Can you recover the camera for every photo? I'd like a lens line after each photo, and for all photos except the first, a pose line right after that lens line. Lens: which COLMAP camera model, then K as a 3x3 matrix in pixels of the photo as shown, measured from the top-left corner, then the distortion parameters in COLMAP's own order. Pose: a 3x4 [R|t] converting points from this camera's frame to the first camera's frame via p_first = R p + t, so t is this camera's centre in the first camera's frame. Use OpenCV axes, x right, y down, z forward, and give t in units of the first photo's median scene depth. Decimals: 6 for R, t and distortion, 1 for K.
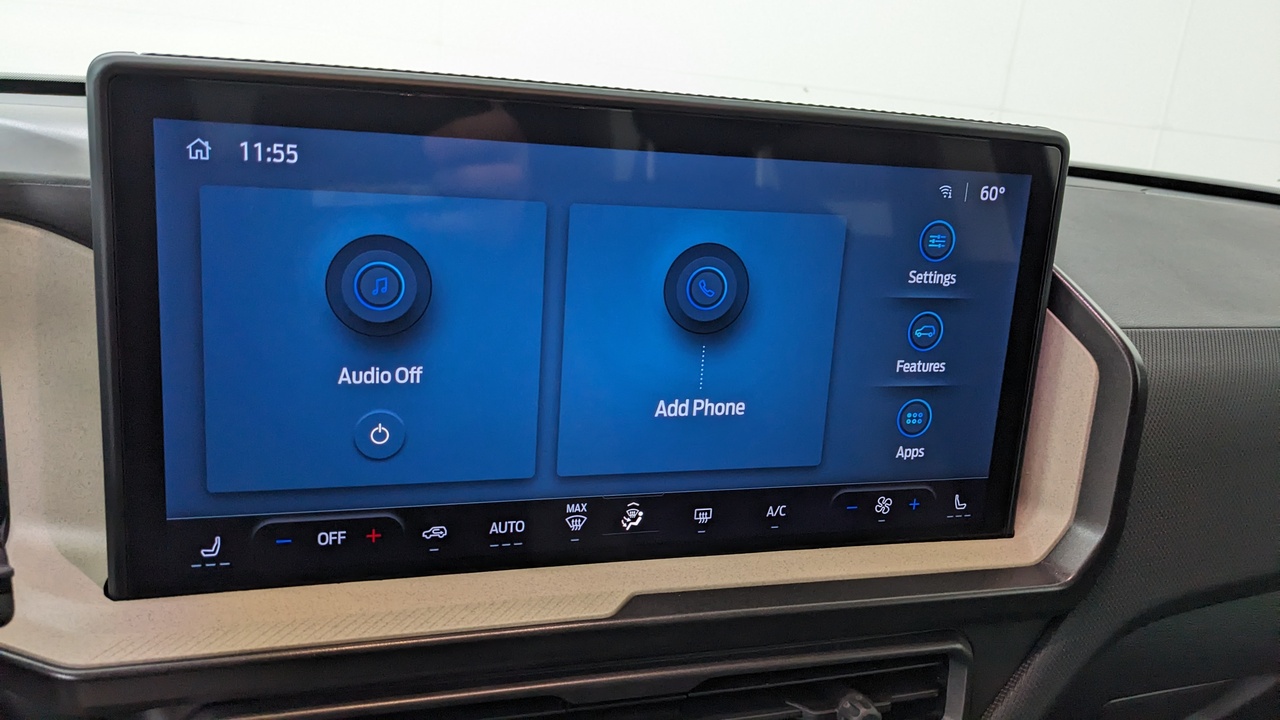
lens RADIAL K [[1053.4, 0, 648.5], [0, 1053.4, 357.7], [0, 0, 1]] dist [0.092649, -0.157618]
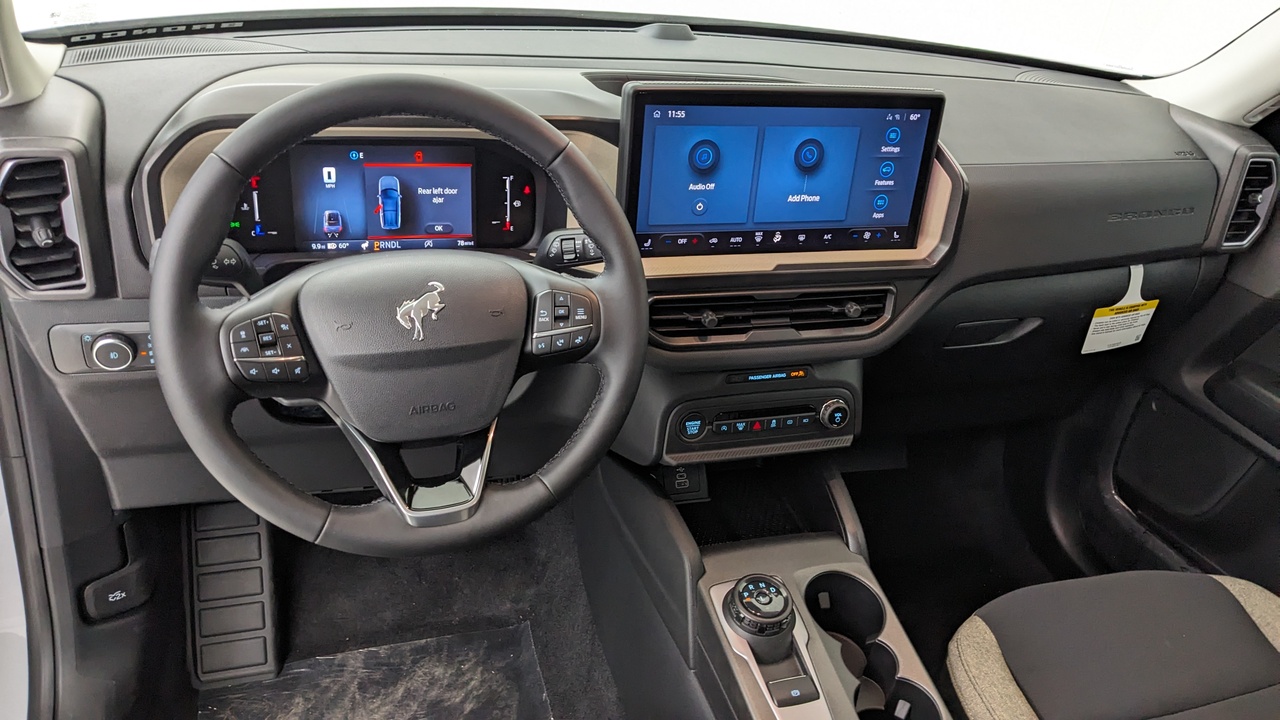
lens RADIAL K [[1053.4, 0, 648.5], [0, 1053.4, 357.7], [0, 0, 1]] dist [0.092649, -0.157618]
pose [[0.999858, 0.009186, 0.014103, -0.399128], [-0.011886, 0.978643, 0.205223, -0.109416], [-0.011917, -0.205362, 0.978614, -1.827877]]
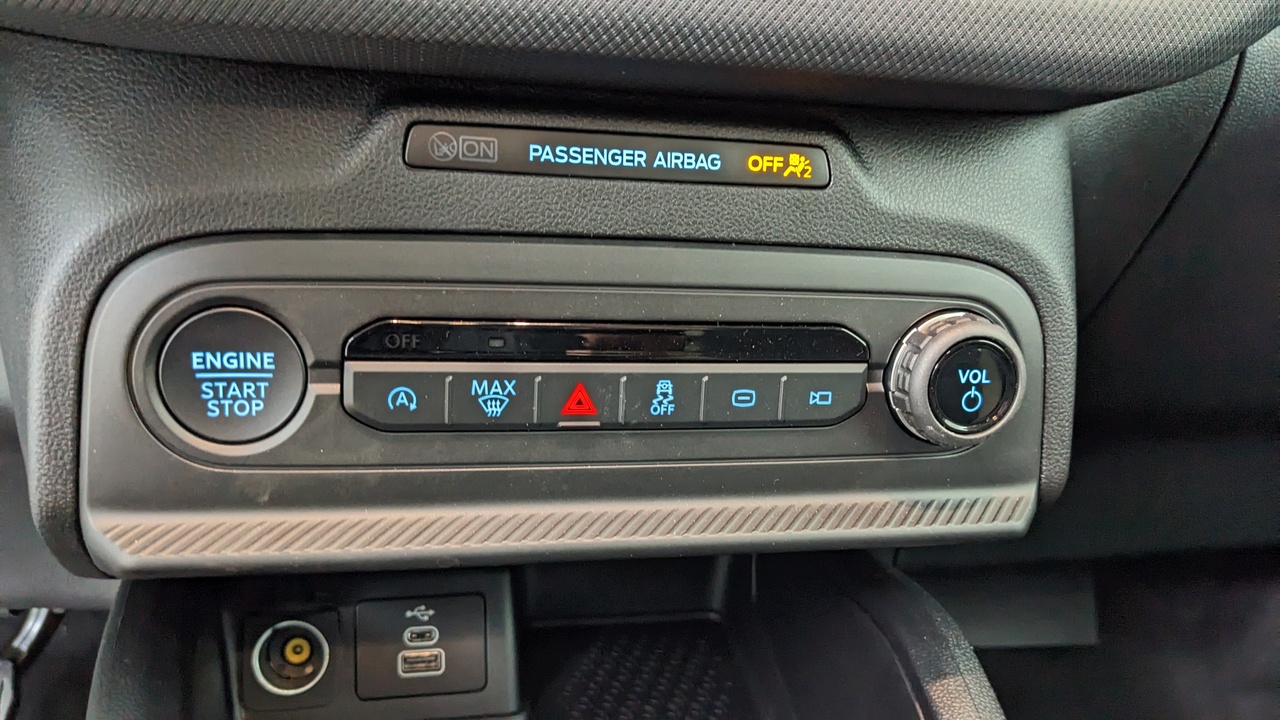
lens RADIAL K [[1063.7, 0, 656.7], [0, 1063.7, 371.5], [0, 0, 1]] dist [0.077428, -0.132840]
pose [[0.996820, 0.041569, -0.067984, 0.034934], [-0.036091, 0.996148, 0.079912, 0.613503], [0.071044, -0.077205, 0.994481, 0.410817]]
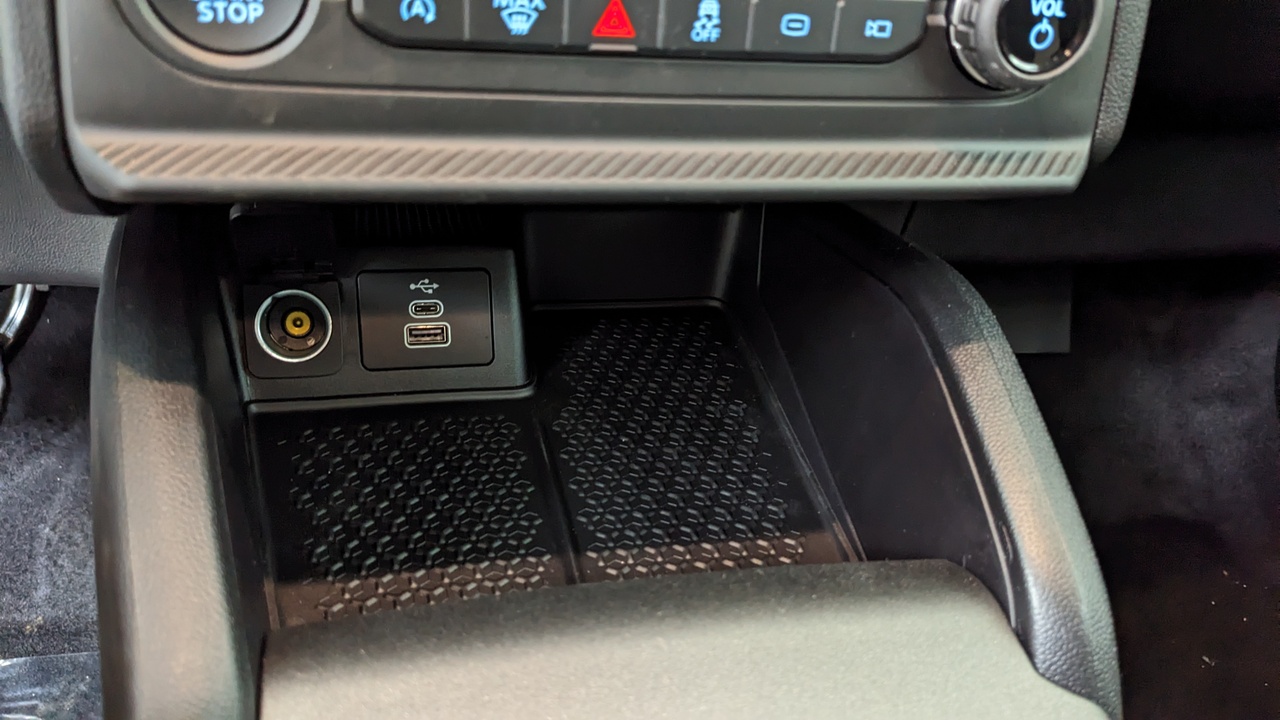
lens RADIAL K [[1053.4, 0, 648.5], [0, 1053.4, 357.7], [0, 0, 1]] dist [0.092649, -0.157618]
pose [[0.997039, 0.069918, -0.032006, -0.003746], [-0.056477, 0.948311, 0.312277, 0.674629], [0.052185, -0.309545, 0.949452, 0.445086]]
